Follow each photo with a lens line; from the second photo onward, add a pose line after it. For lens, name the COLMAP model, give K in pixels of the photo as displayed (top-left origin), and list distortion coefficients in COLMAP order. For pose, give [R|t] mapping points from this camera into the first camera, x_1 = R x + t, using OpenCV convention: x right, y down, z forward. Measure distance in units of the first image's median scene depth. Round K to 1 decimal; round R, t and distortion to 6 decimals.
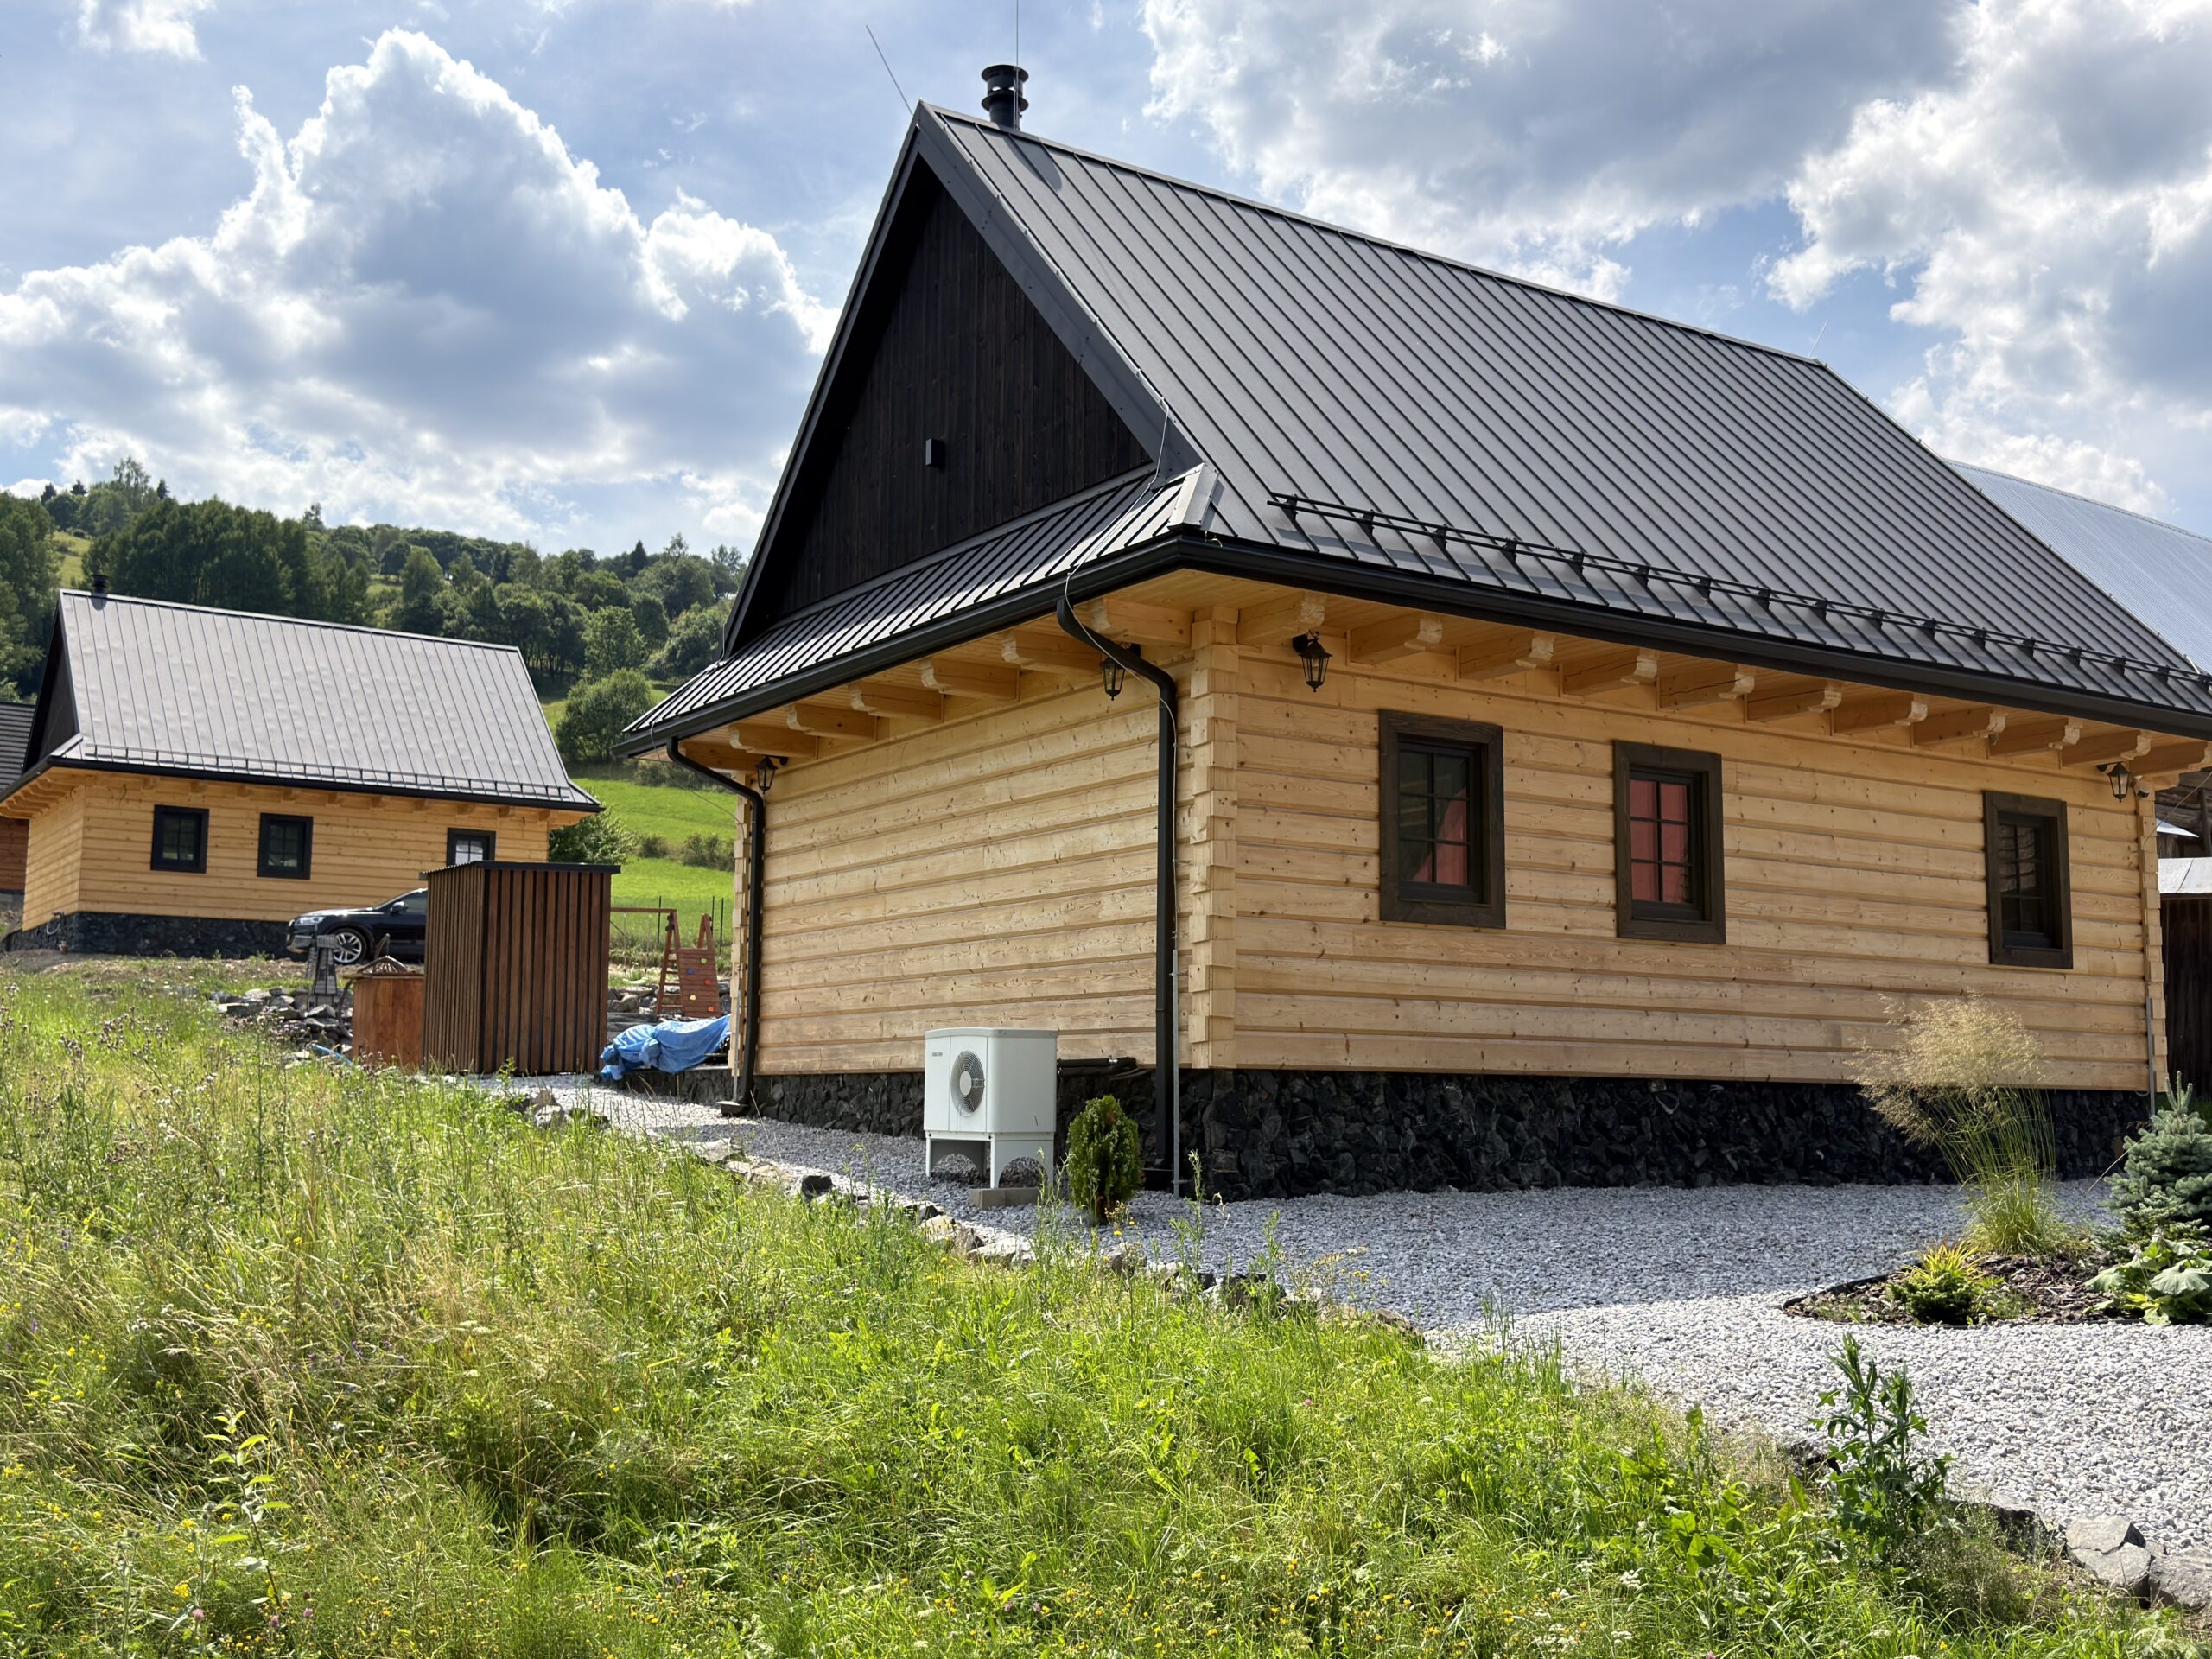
lens RADIAL K [[2237.2, 0, 1105.6], [0, 2237.2, 832.2], [0, 0, 1]] dist [0.002955, 0.000000]
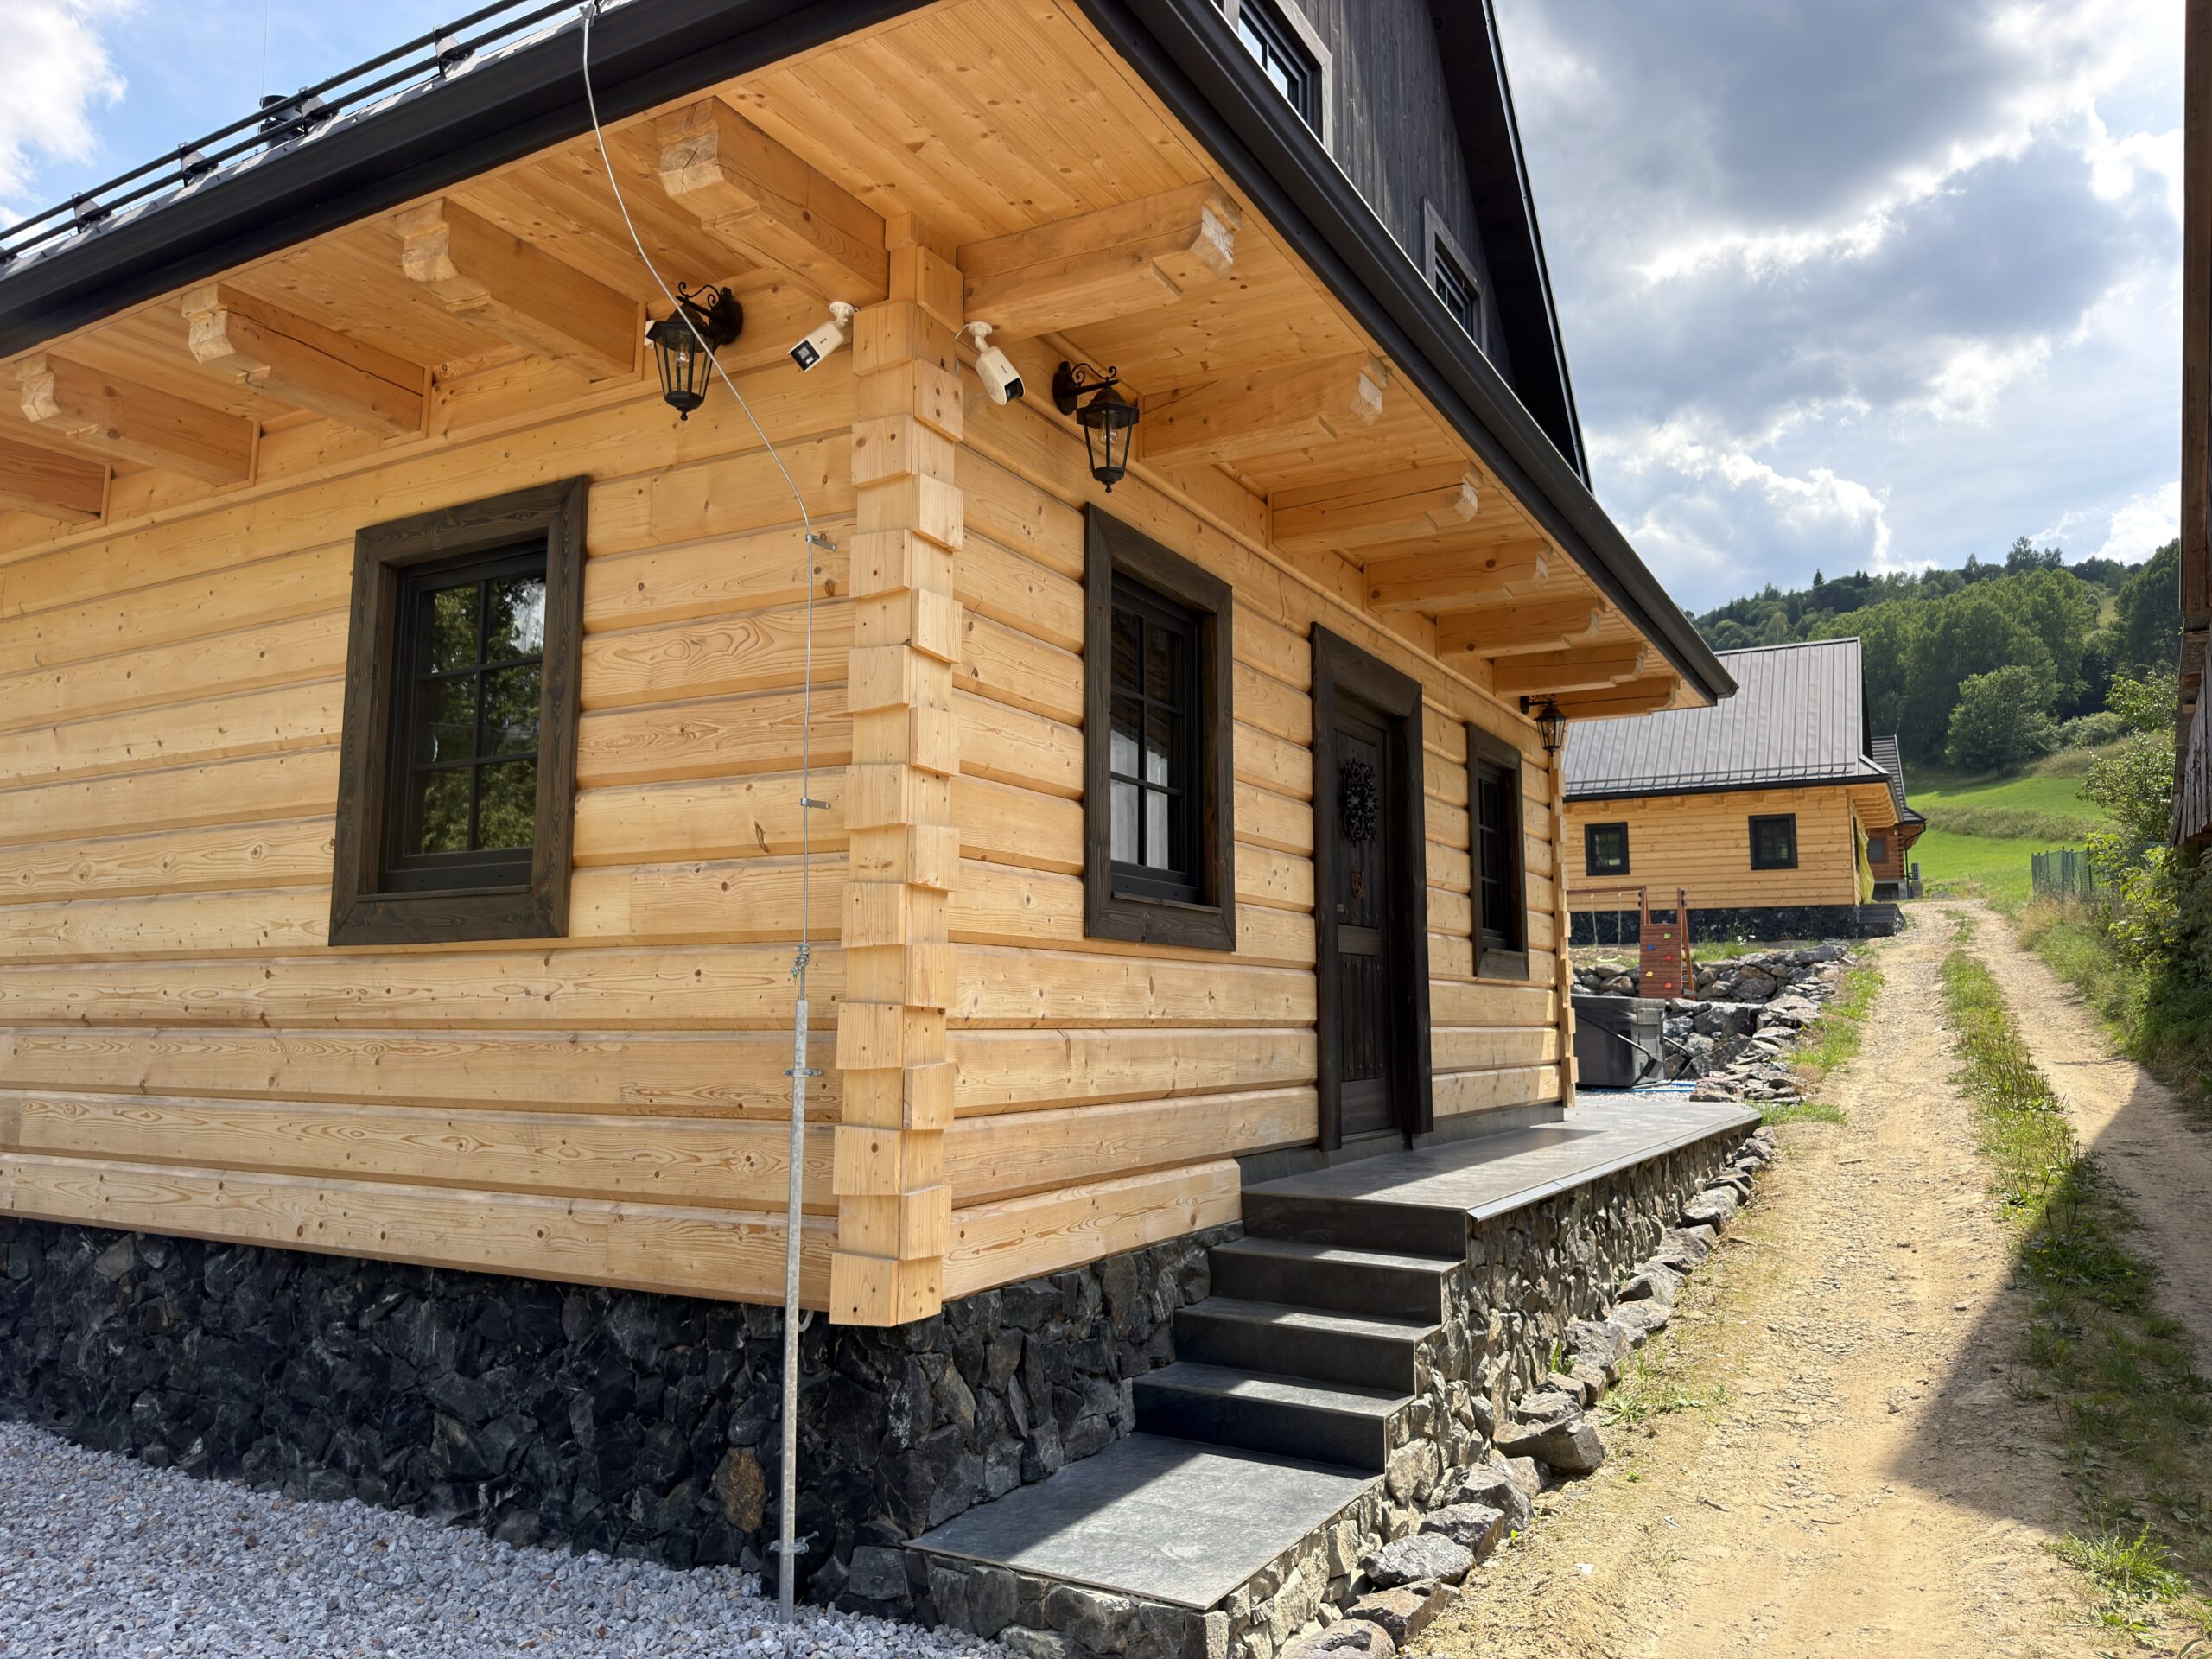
lens RADIAL K [[1560.0, 0, 1101.9], [0, 1560.0, 830.1], [0, 0, 1]] dist [0.012941, -0.031364]
pose [[0.446108, -0.115149, -0.887541, 0.270516], [0.110525, 0.991186, -0.073042, 0.028246], [0.888128, -0.065510, 0.454903, 0.377881]]
